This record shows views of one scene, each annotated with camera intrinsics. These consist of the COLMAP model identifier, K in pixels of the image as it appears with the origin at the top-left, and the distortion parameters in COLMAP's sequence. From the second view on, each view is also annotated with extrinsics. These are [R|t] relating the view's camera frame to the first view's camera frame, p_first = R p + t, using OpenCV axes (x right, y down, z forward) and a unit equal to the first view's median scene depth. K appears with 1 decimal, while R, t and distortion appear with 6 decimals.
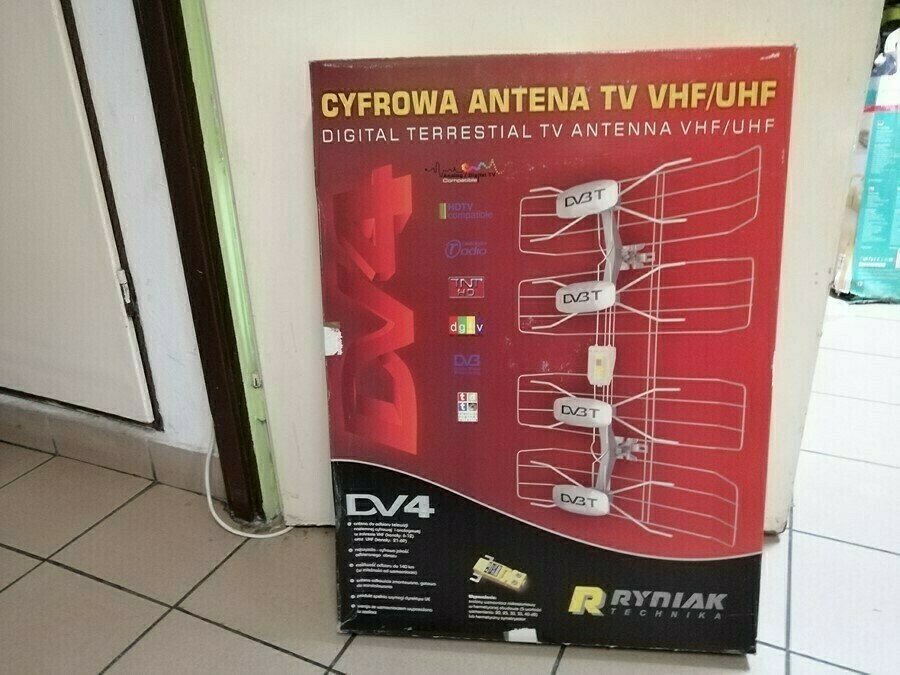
lens RADIAL K [[711.0, 0, 407.6], [0, 711.0, 343.2], [0, 0, 1]] dist [-0.002872, 0.022228]
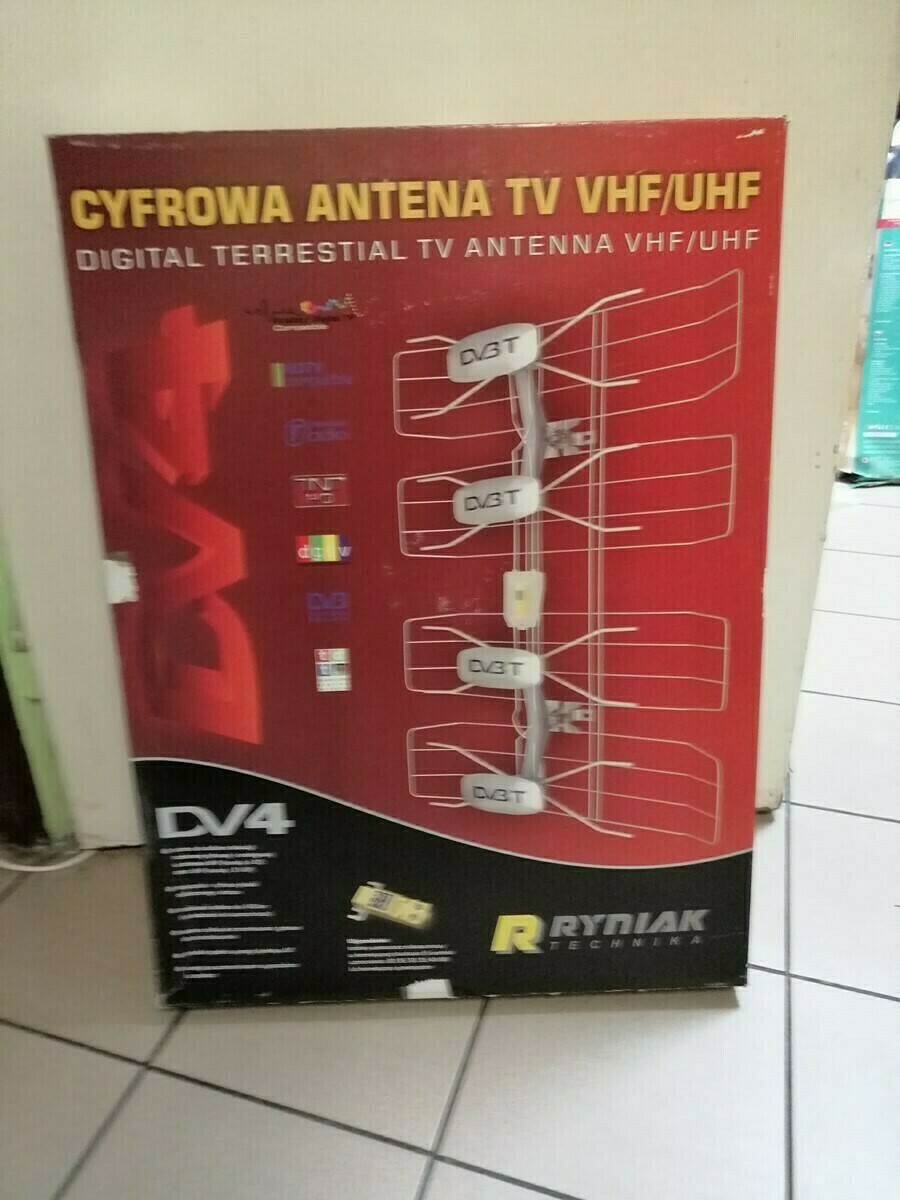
lens RADIAL K [[947.9, 0, 391.4], [0, 947.9, 598.1], [0, 0, 1]] dist [-0.002872, 0.022228]
pose [[0.993259, -0.046200, 0.106312, 0.048341], [0.040995, 0.997876, 0.050632, -0.020683], [-0.108425, -0.045932, 0.993043, 0.108829]]
